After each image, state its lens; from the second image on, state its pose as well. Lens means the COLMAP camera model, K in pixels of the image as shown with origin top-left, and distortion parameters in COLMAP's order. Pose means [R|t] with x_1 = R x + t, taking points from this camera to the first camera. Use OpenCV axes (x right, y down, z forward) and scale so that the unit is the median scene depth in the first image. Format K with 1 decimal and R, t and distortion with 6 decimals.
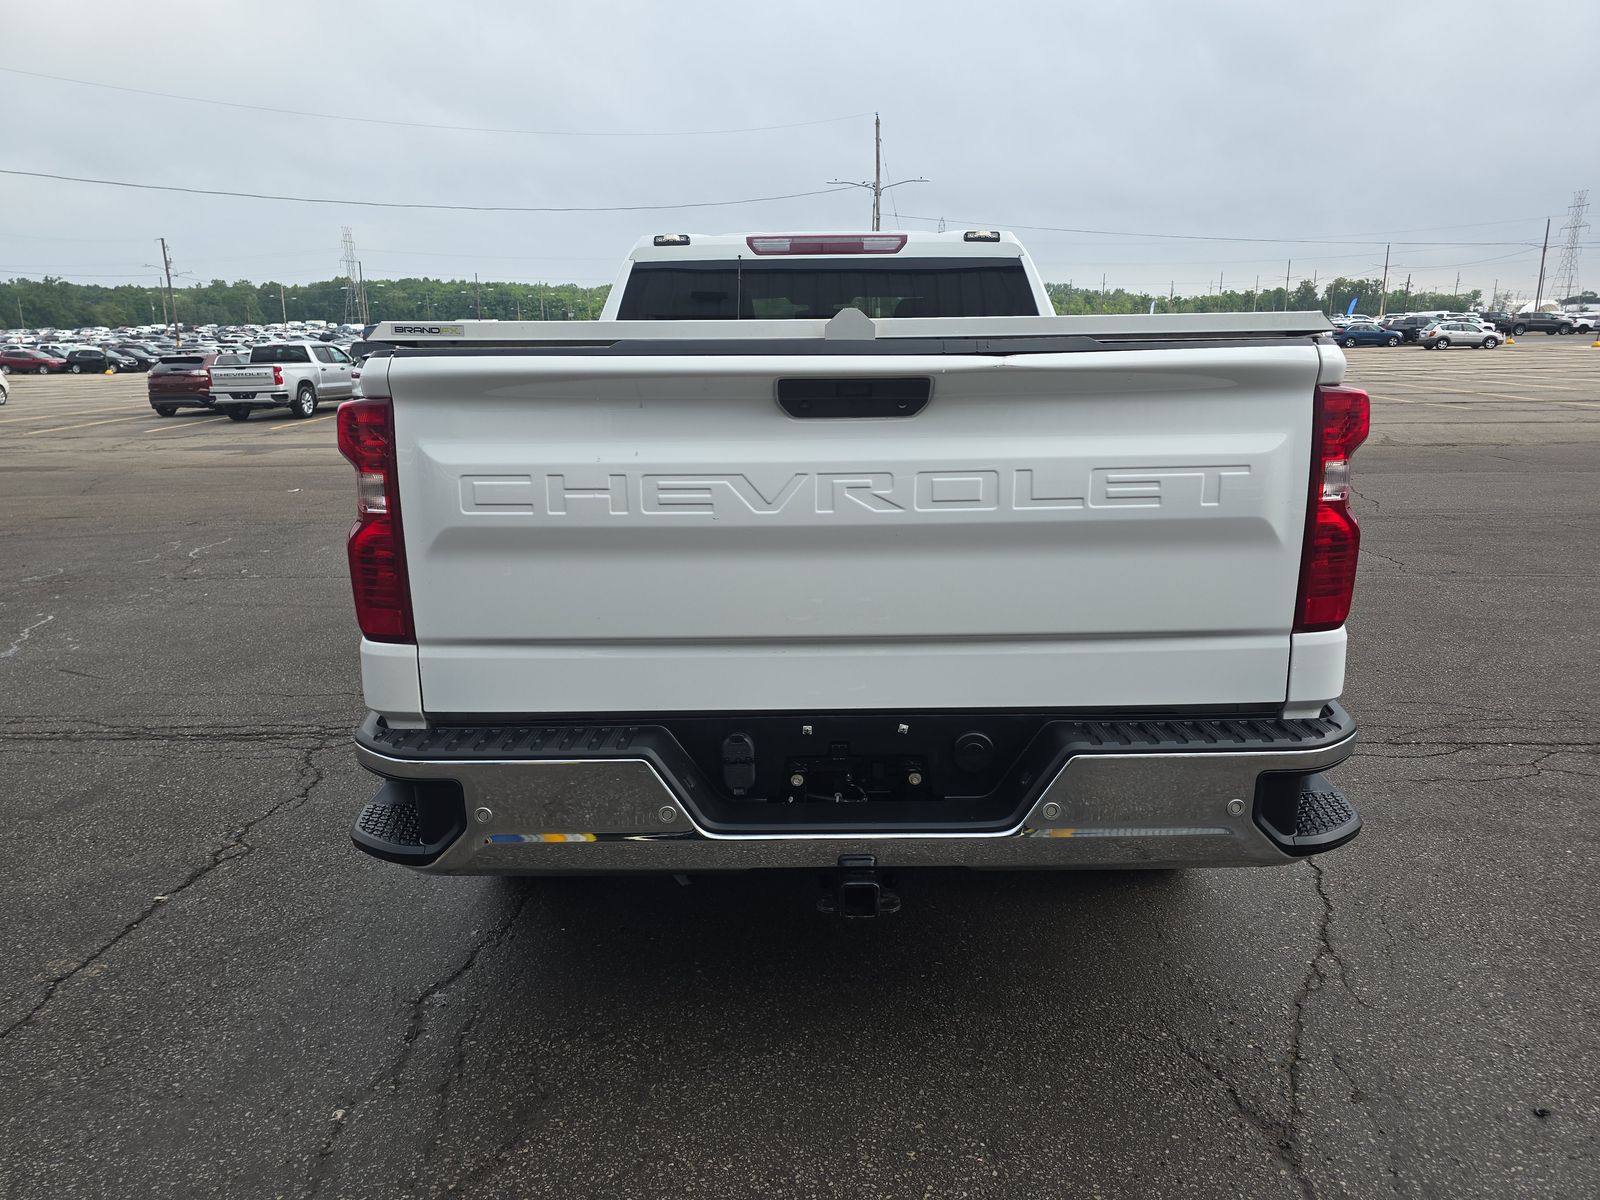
lens RADIAL K [[1086.9, 0, 803.9], [0, 1086.9, 606.3], [0, 0, 1]] dist [0.057109, -0.048450]
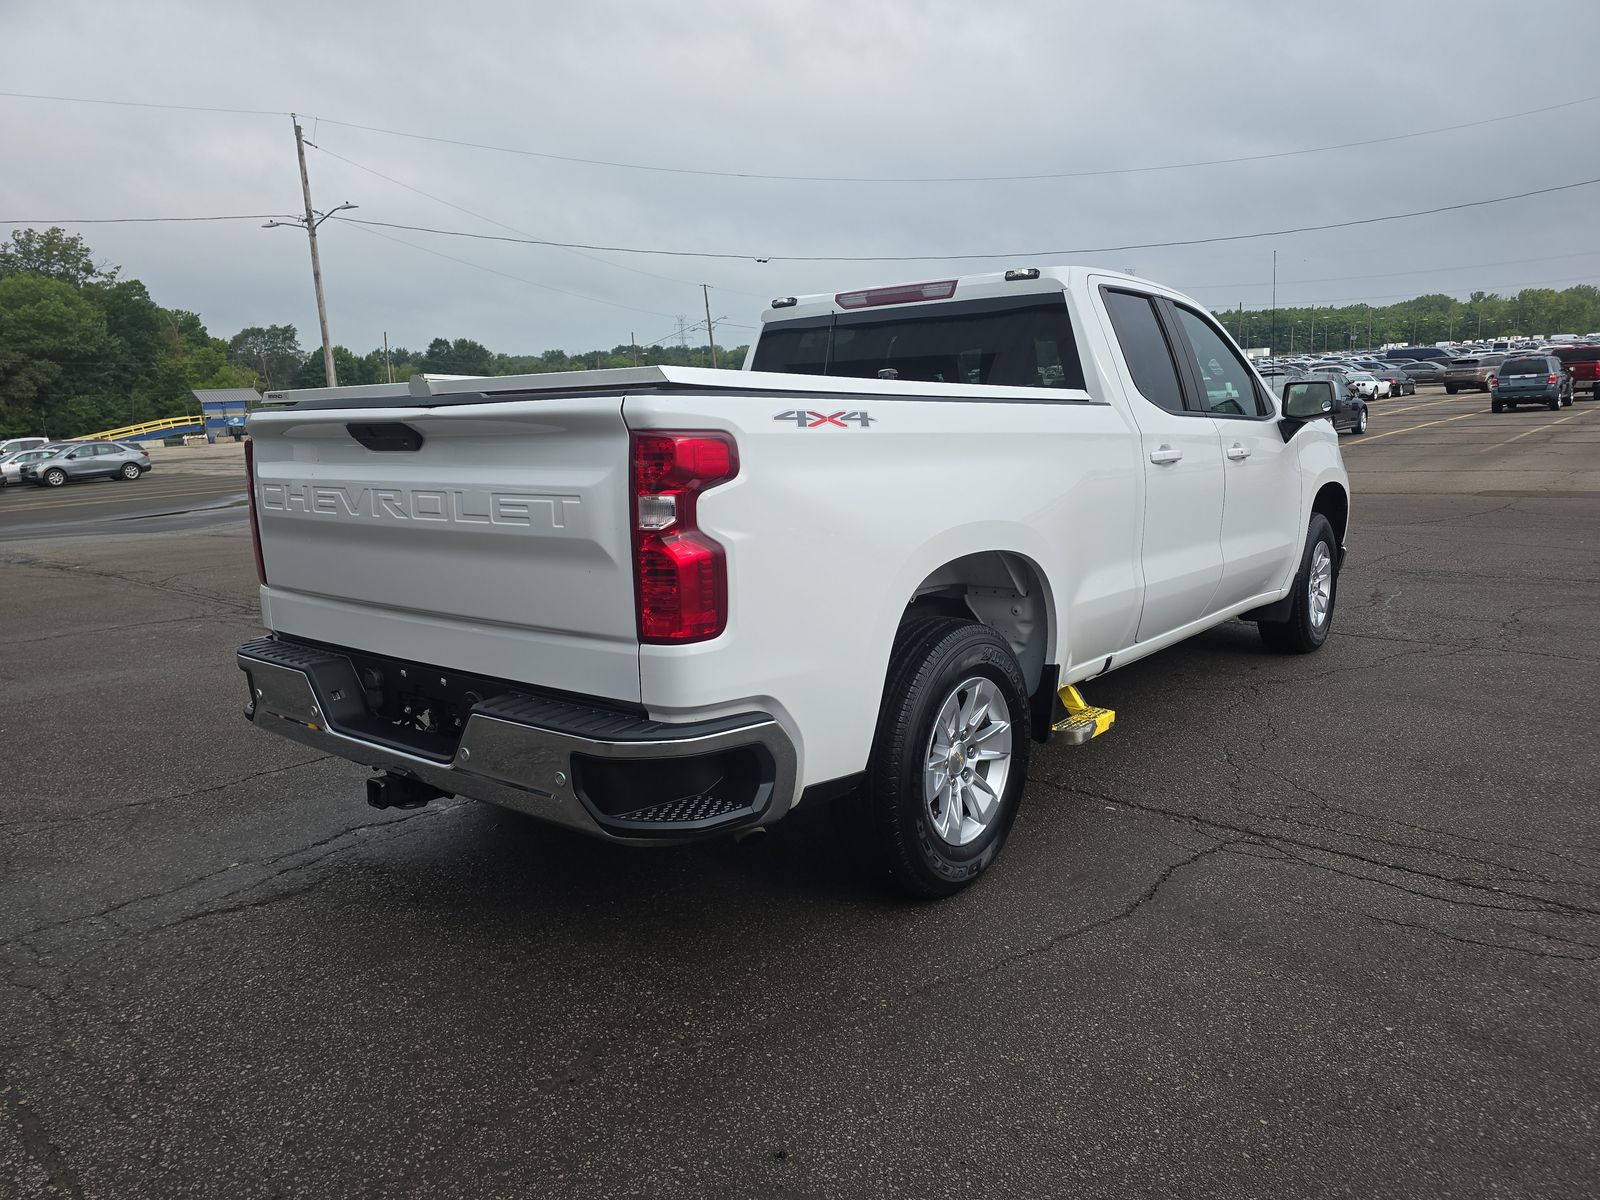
lens RADIAL K [[1086.9, 0, 801.7], [0, 1086.9, 605.2], [0, 0, 1]] dist [0.057109, -0.048450]
pose [[0.778217, 0.096688, -0.620508, 0.718821], [-0.114488, 0.993362, 0.011200, -0.026813], [0.617471, 0.062325, 0.784120, 0.116048]]
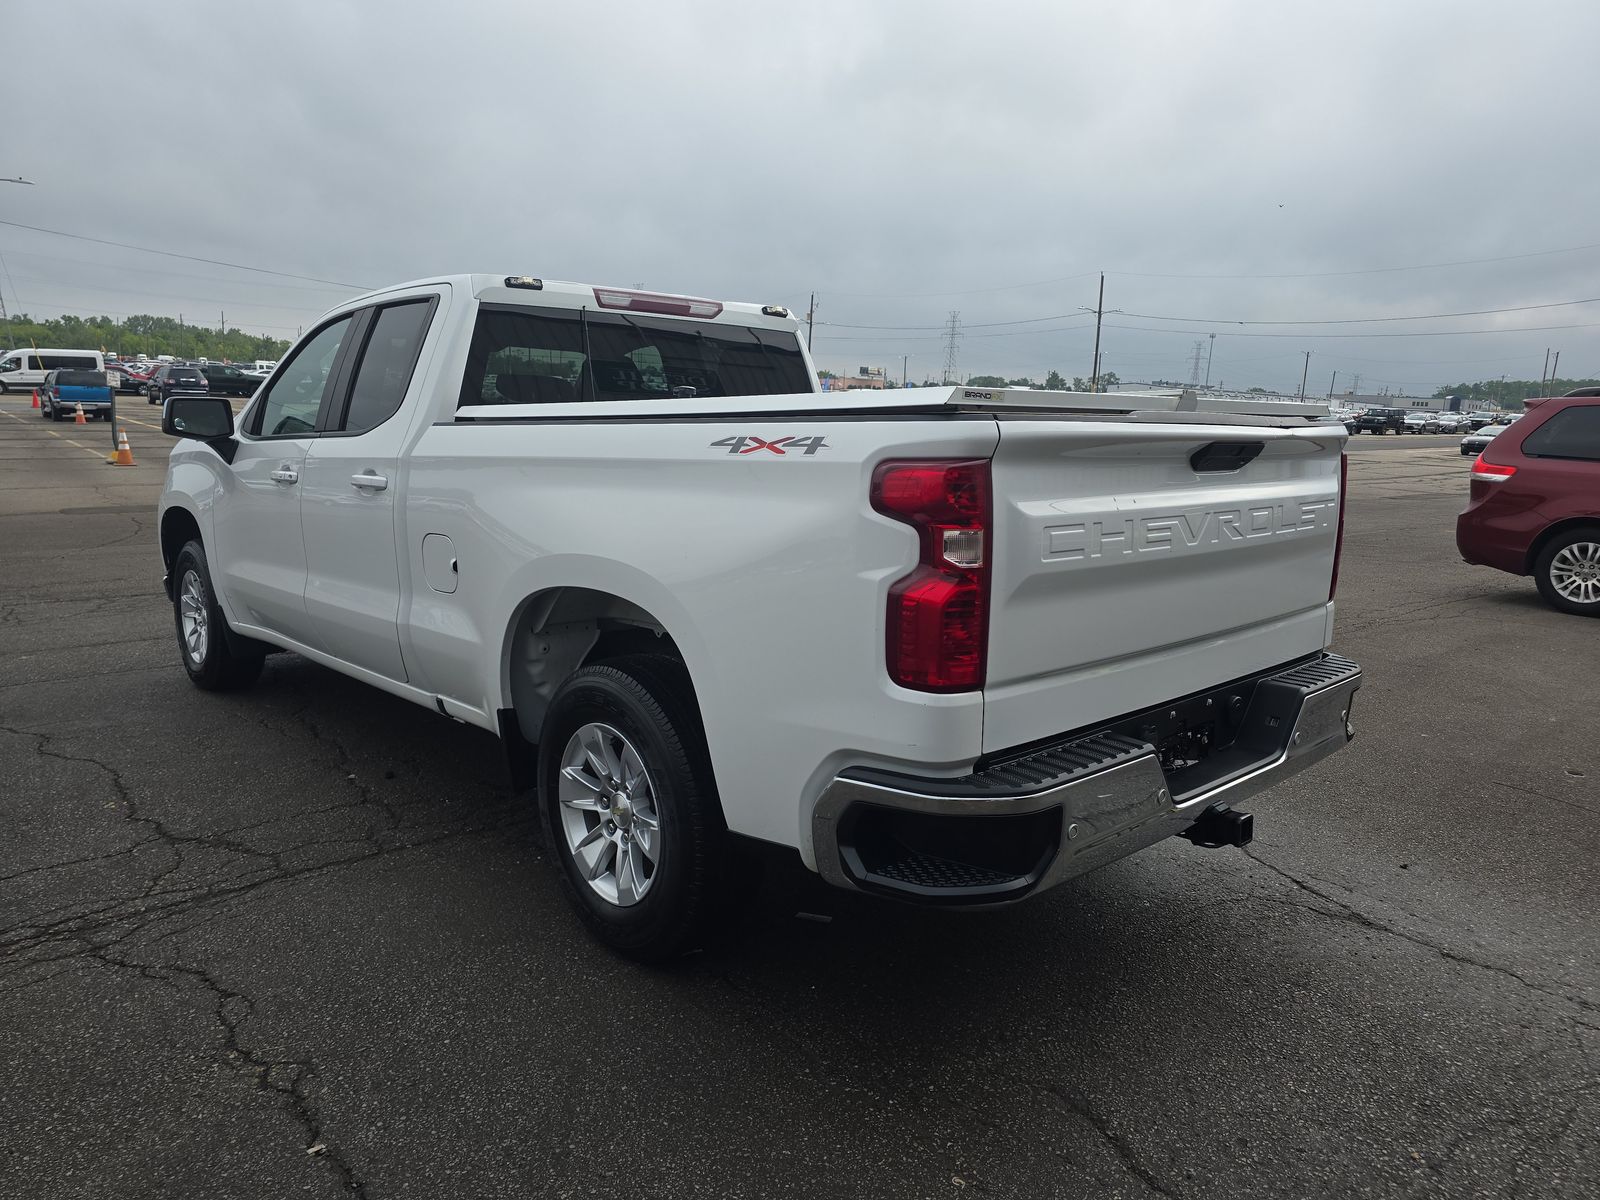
lens RADIAL K [[1086.9, 0, 808.7], [0, 1086.9, 596.5], [0, 0, 1]] dist [0.057109, -0.048450]
pose [[0.724867, -0.085260, 0.683592, -0.664166], [0.120713, 0.992679, -0.004192, -0.039417], [-0.678230, 0.085558, 0.729852, 0.192525]]
